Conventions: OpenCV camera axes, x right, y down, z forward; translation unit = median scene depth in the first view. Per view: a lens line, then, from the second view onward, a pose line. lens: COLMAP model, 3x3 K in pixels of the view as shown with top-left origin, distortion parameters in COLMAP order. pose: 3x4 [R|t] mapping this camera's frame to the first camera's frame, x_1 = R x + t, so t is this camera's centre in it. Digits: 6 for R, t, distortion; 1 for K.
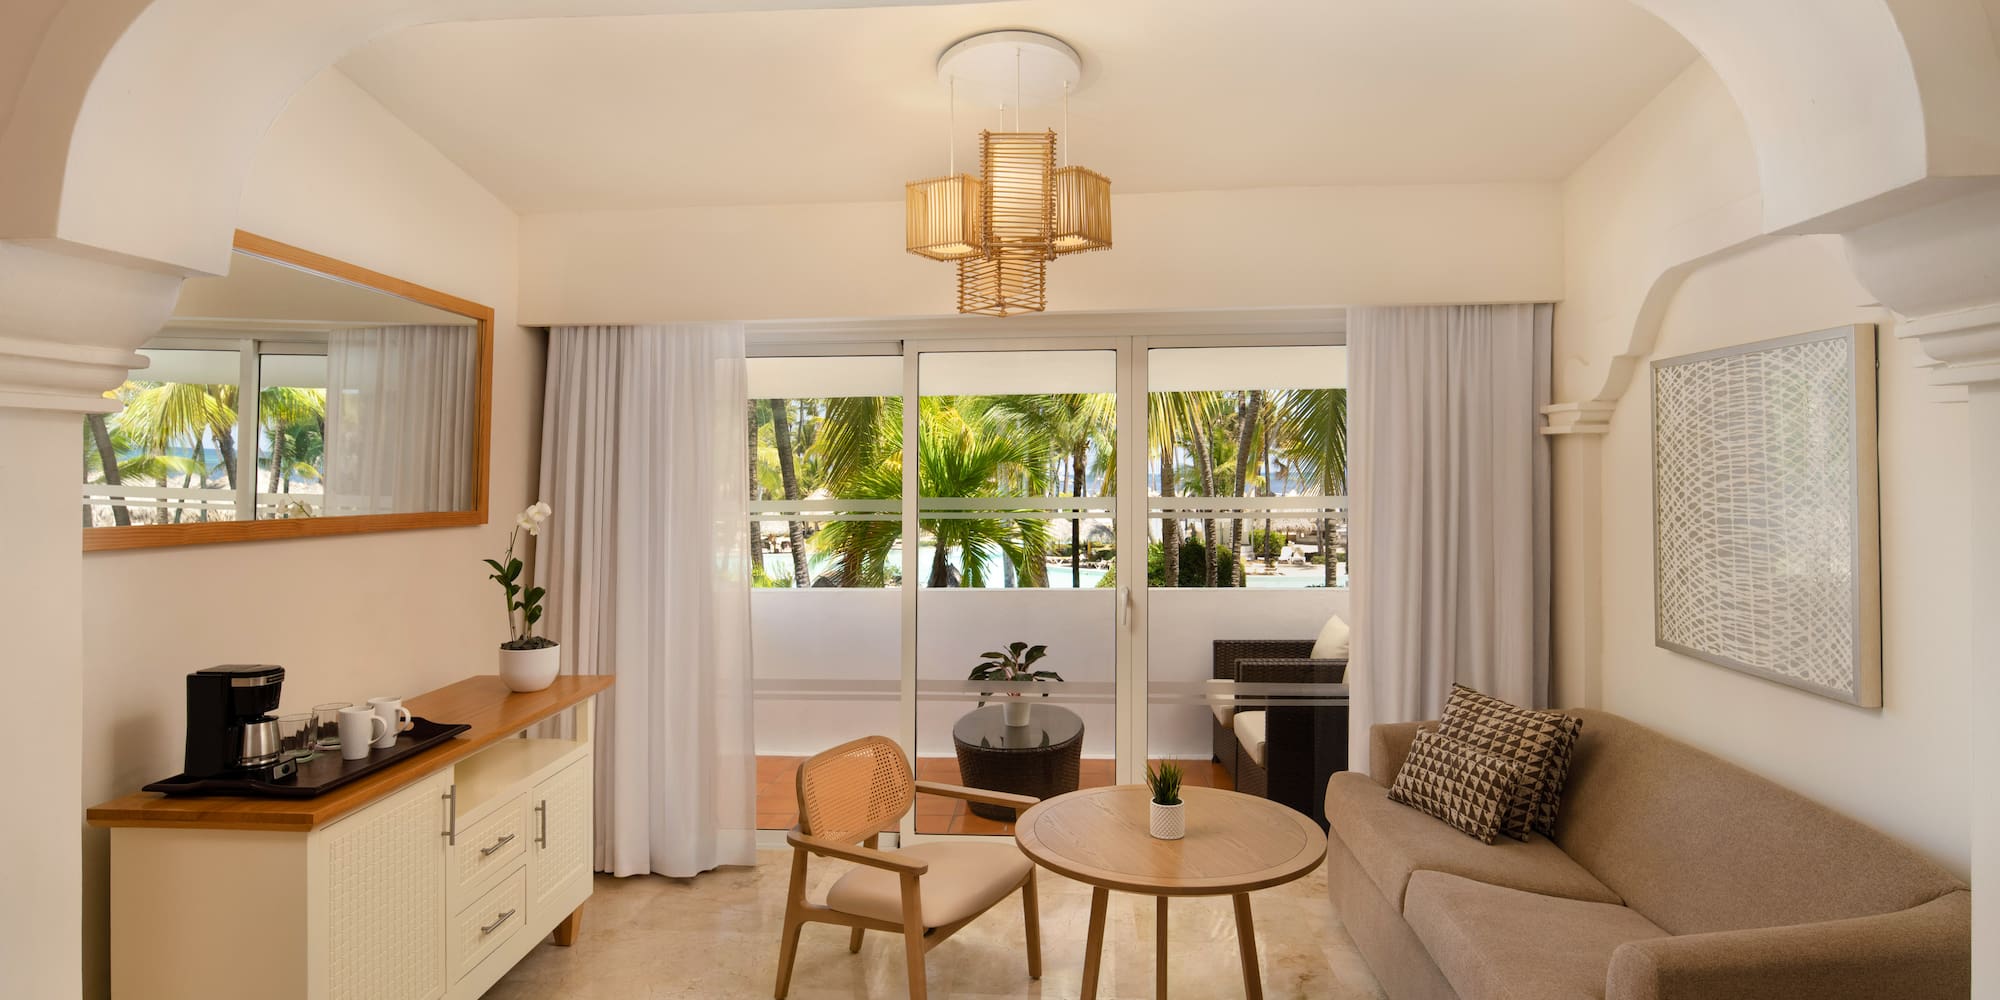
lens RADIAL K [[1153.9, 0, 958.1], [0, 1153.9, 483.8], [0, 0, 1]] dist [-0.000728, 0.028790]
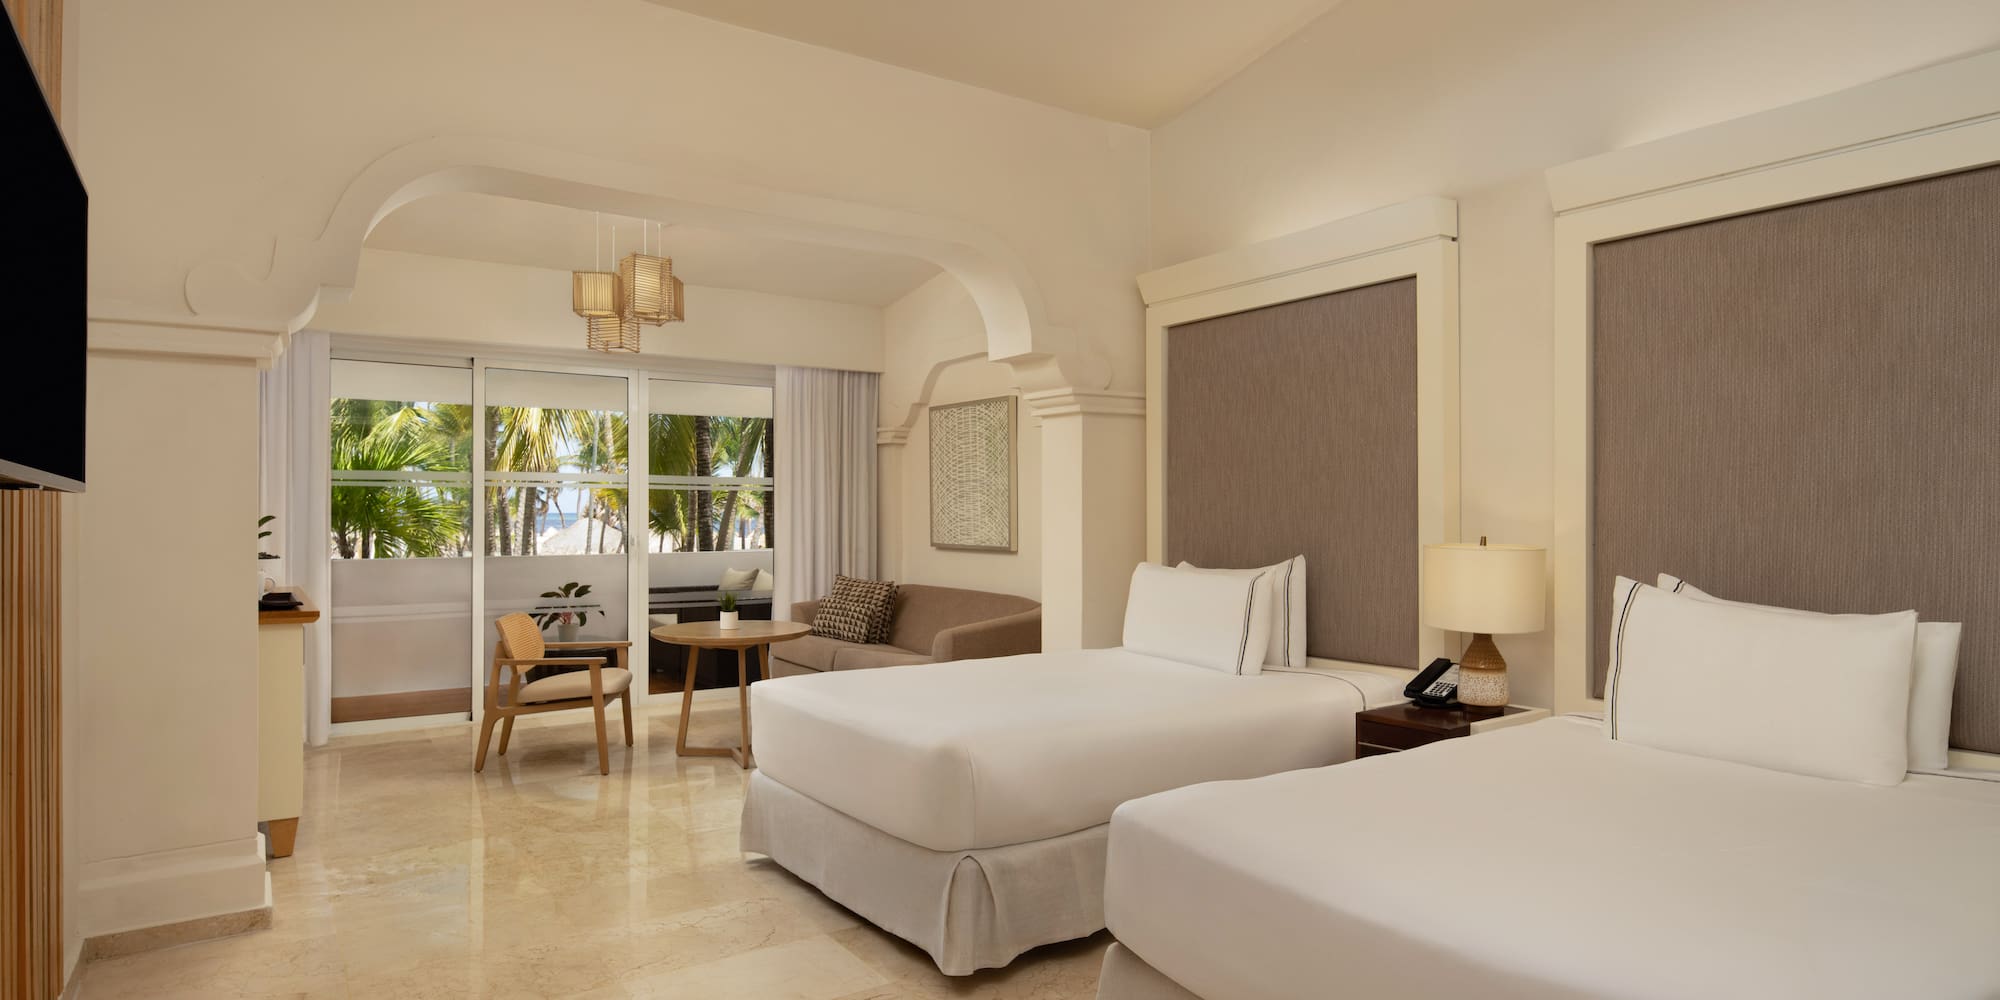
lens RADIAL K [[1153.9, 0, 958.1], [0, 1153.9, 483.8], [0, 0, 1]] dist [-0.000728, 0.028790]
pose [[0.801607, 0.027387, 0.597224, -0.561844], [-0.004884, 0.999217, -0.039266, 0.107416], [-0.597831, 0.028559, 0.801113, -0.644524]]
